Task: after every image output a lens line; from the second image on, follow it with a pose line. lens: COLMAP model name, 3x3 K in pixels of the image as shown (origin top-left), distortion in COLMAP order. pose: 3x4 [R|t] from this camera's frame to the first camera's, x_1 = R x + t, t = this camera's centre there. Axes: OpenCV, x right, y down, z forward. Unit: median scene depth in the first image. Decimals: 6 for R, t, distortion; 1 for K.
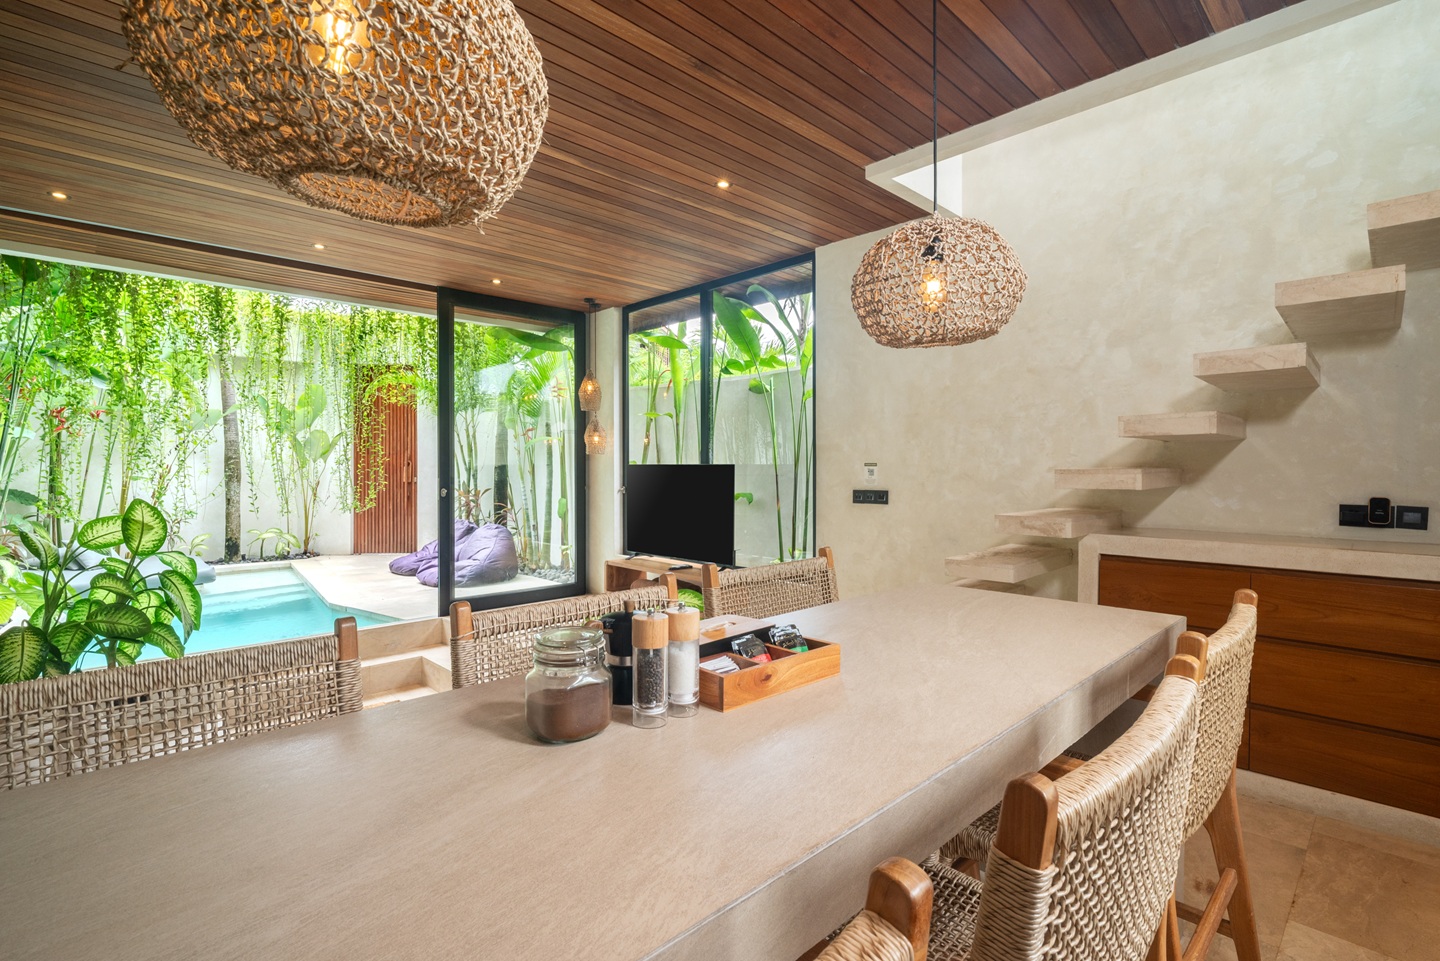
lens RADIAL K [[658.4, 0, 715.0], [0, 658.4, 469.4], [0, 0, 1]] dist [-0.002181, -0.001824]
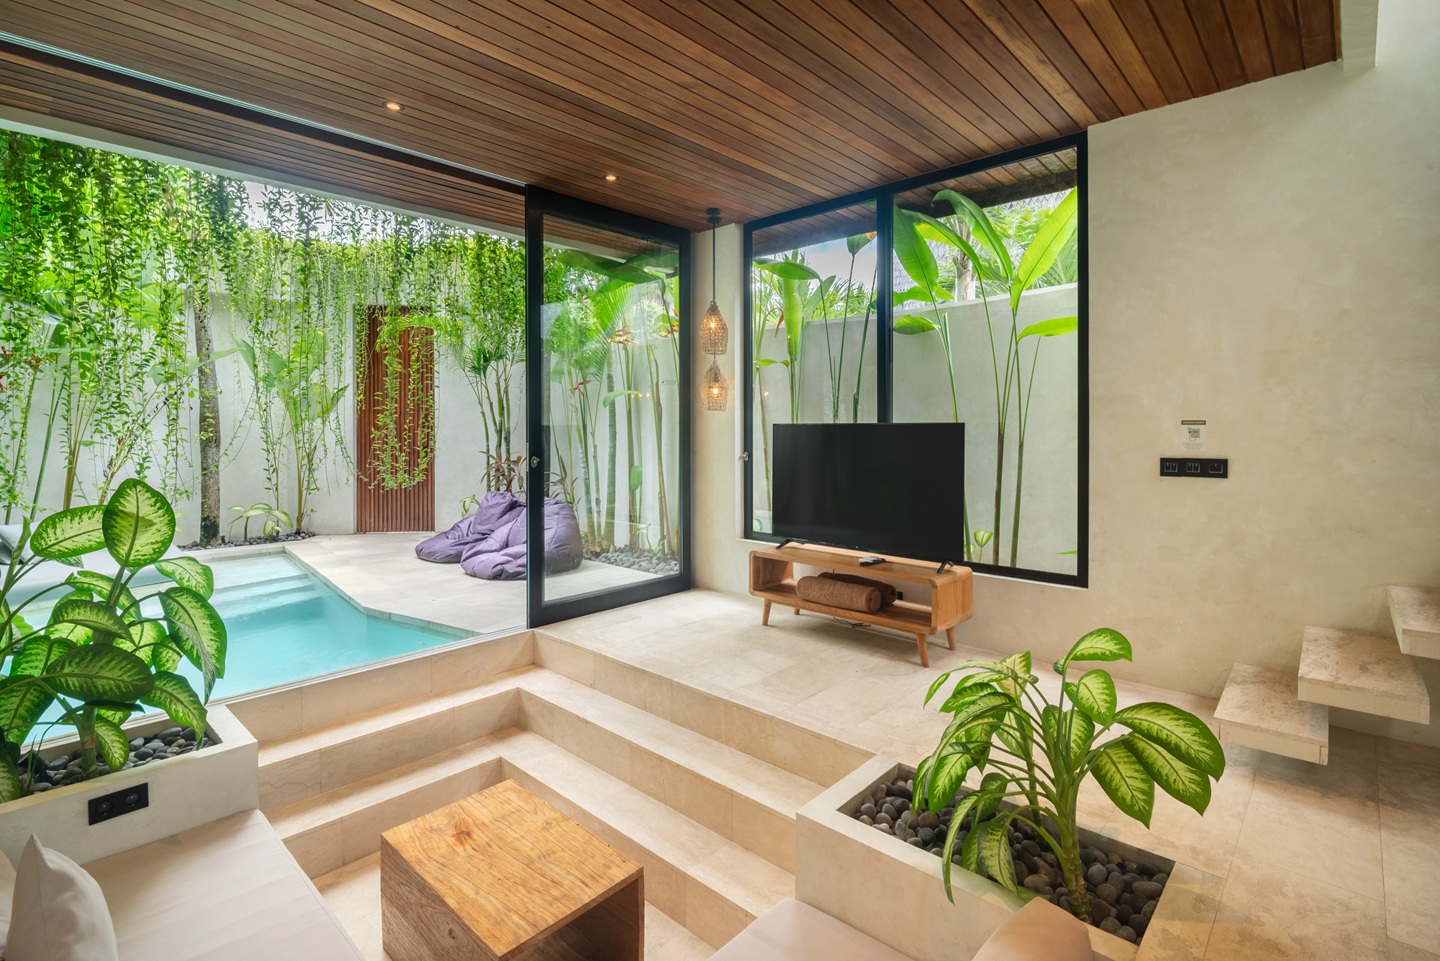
lens RADIAL K [[671.2, 0, 718.6], [0, 671.2, 431.5], [0, 0, 1]] dist [-0.004807, -0.000984]
pose [[0.998543, -0.002985, 0.053875, -0.255683], [0.002852, 0.999993, 0.002545, -0.000874], [-0.053883, -0.002388, 0.998544, 0.239902]]
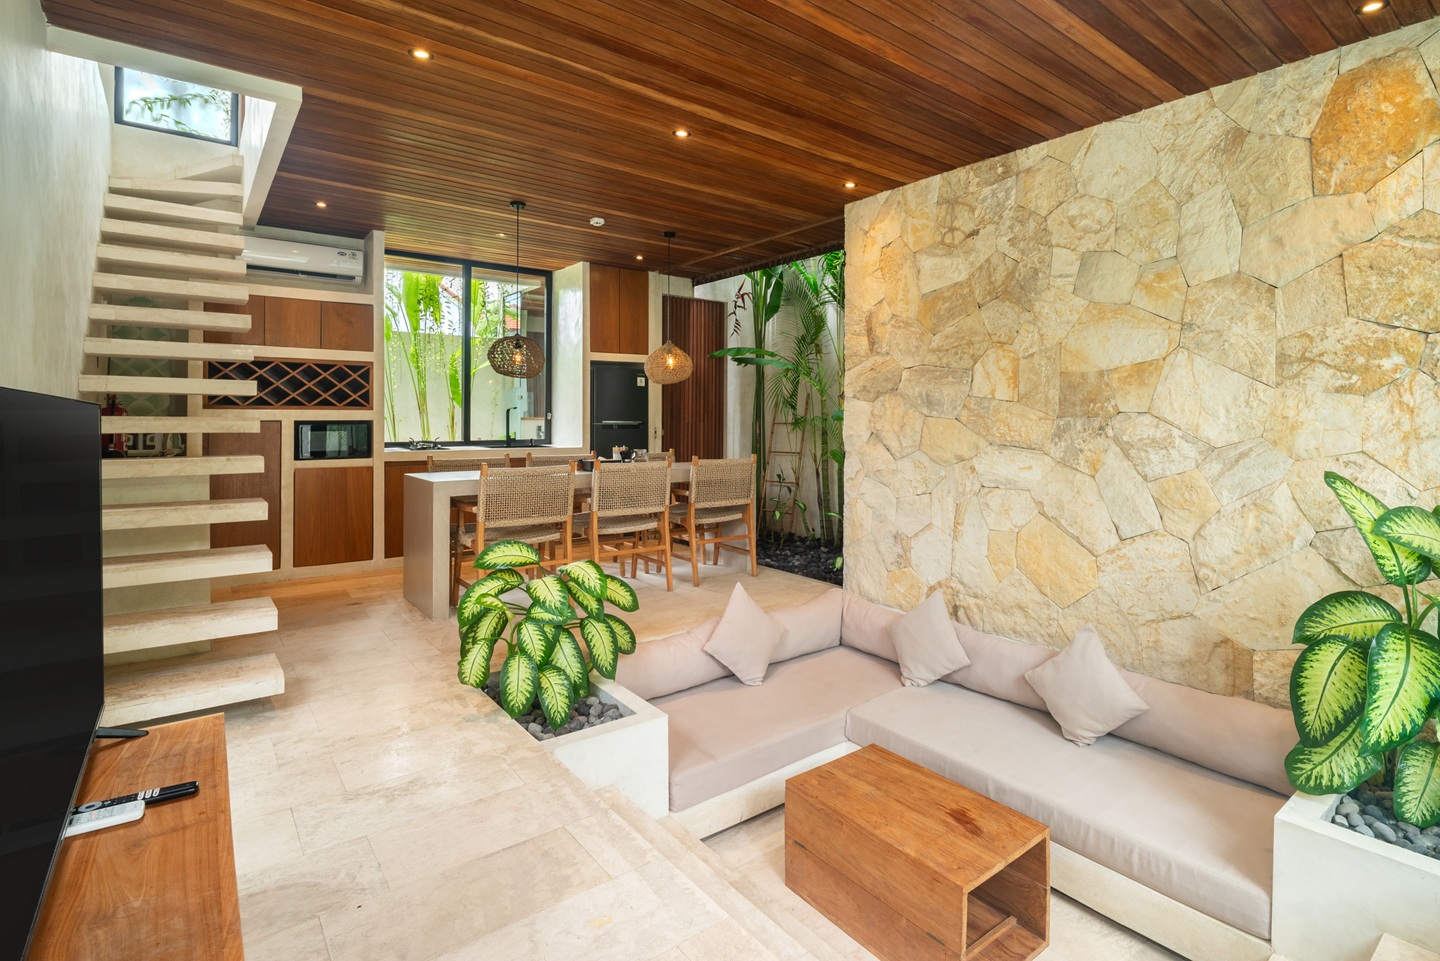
lens RADIAL K [[693.1, 0, 723.4], [0, 693.1, 425.6], [0, 0, 1]] dist [0.001824, -0.005226]
pose [[-0.994069, -0.002012, 0.108734, -0.295708], [-0.001446, 0.999985, 0.005282, 0.001423], [-0.108743, 0.005093, -0.994057, 1.175023]]
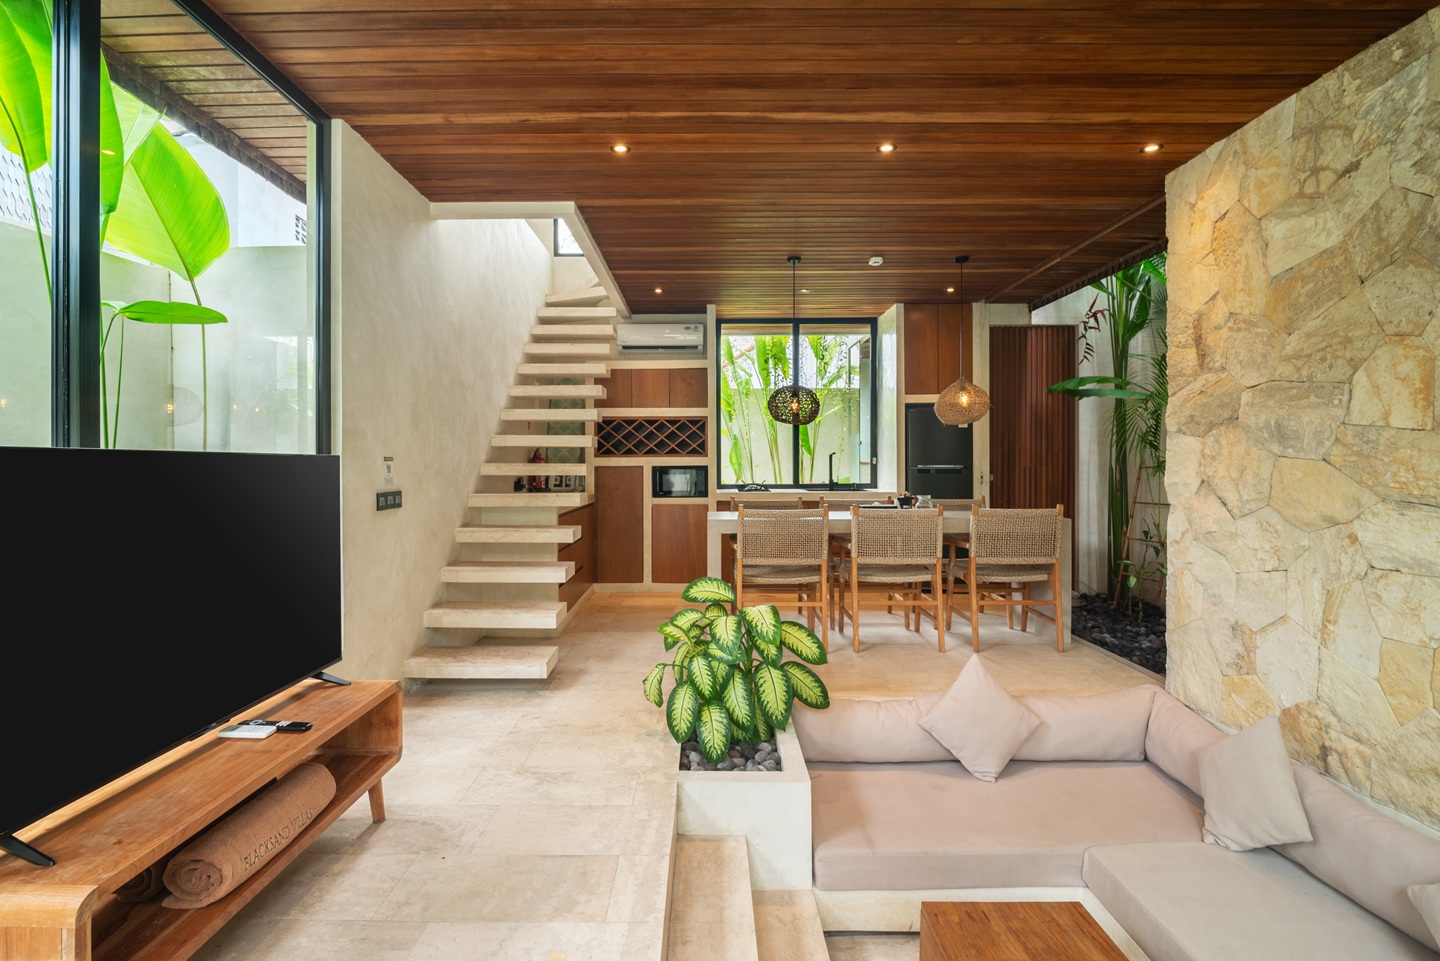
lens RADIAL K [[658.4, 0, 715.0], [0, 658.4, 469.4], [0, 0, 1]] dist [-0.002181, -0.001824]
pose [[-0.721755, -0.001587, 0.692146, -0.470024], [0.001625, 0.999991, 0.003987, 0.002056], [-0.692146, 0.004002, -0.721746, 1.036716]]
